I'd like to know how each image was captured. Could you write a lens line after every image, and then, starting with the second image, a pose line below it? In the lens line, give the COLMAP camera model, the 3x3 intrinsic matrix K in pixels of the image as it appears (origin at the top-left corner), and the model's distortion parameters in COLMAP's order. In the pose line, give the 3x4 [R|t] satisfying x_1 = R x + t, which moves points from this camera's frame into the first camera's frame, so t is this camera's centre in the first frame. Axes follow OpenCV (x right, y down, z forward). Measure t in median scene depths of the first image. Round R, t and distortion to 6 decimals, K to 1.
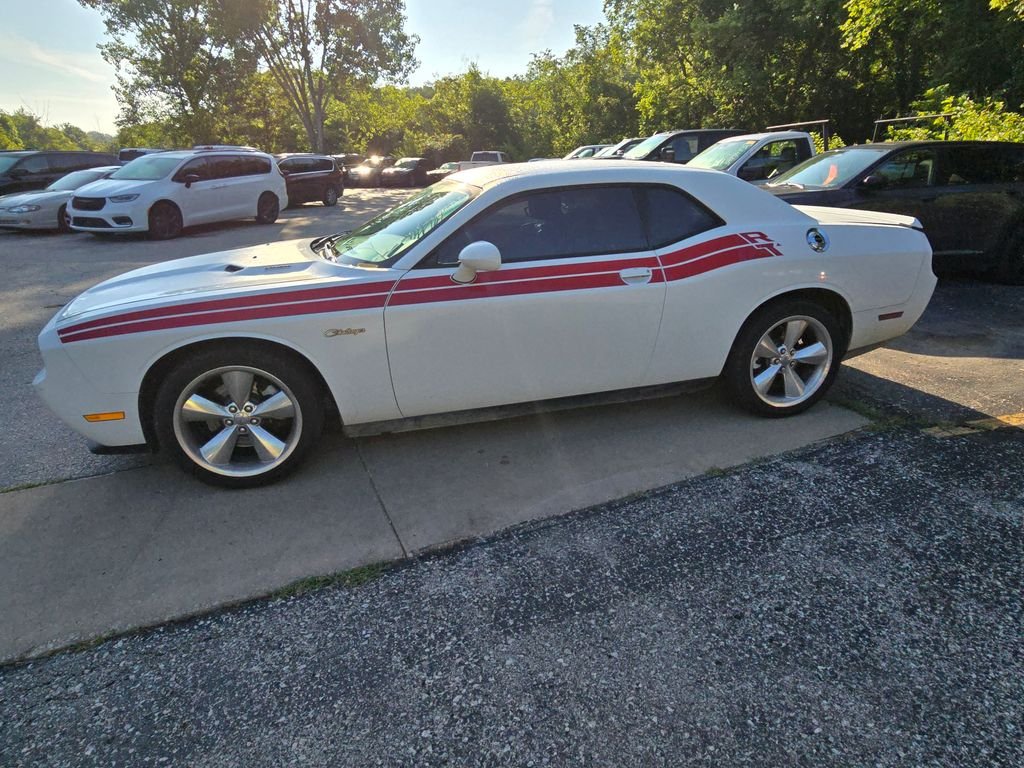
lens RADIAL K [[619.2, 0, 515.0], [0, 619.2, 359.8], [0, 0, 1]] dist [-0.002651, -0.002158]
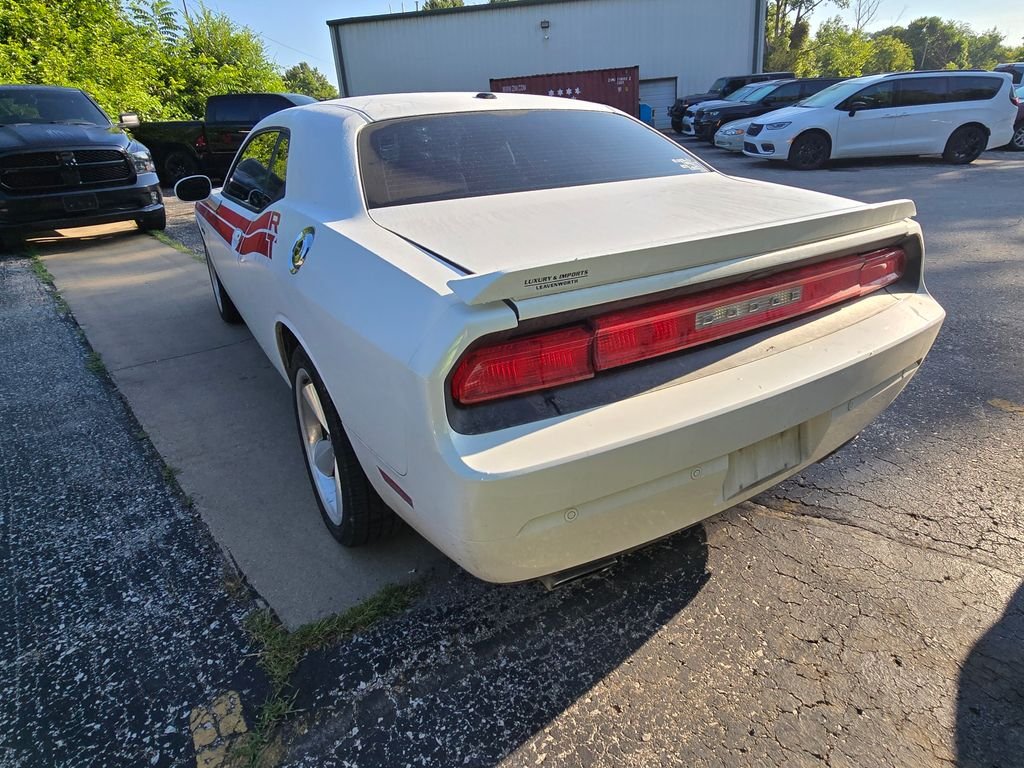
lens RADIAL K [[611.9, 0, 526.9], [0, 611.9, 359.2], [0, 0, 1]] dist [-0.002747, -0.000890]
pose [[0.280184, 0.370279, -0.885658, 0.965855], [-0.267490, 0.916185, 0.298419, -0.295803], [0.921925, 0.153293, 0.355747, 0.937365]]
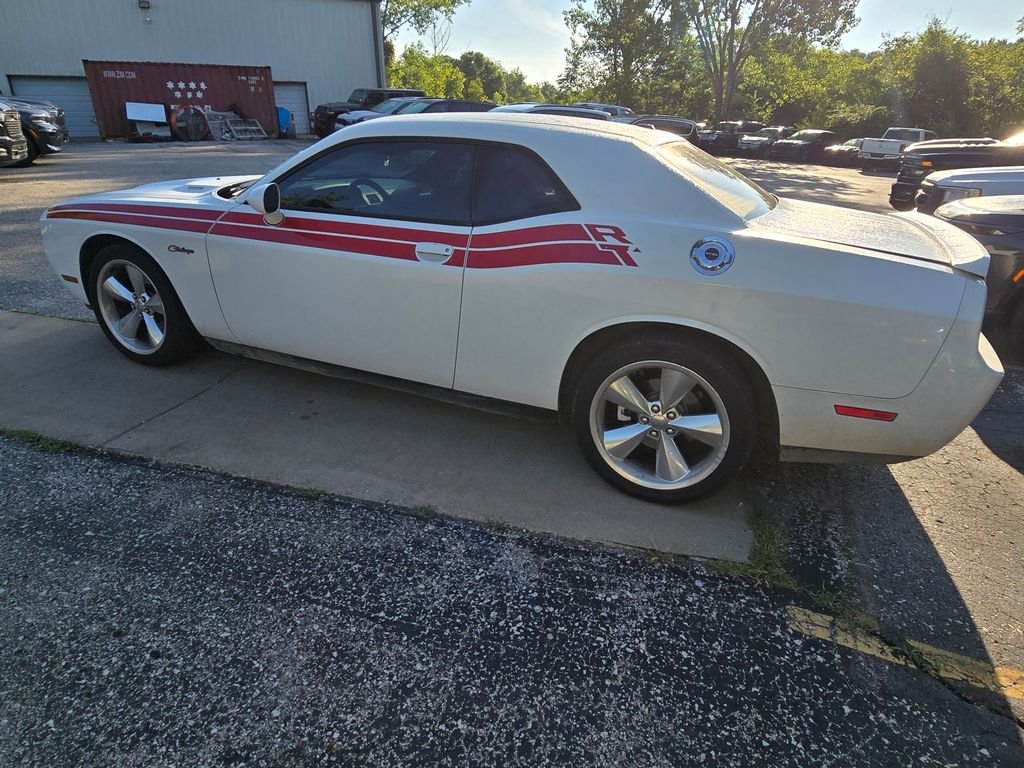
lens RADIAL K [[617.4, 0, 513.3], [0, 617.4, 358.5], [0, 0, 1]] dist [-0.000278, -0.002826]
pose [[0.785451, 0.275891, -0.554031, 0.659994], [-0.249913, 0.960308, 0.123903, -0.110450], [0.566225, 0.041140, 0.823224, 0.336092]]
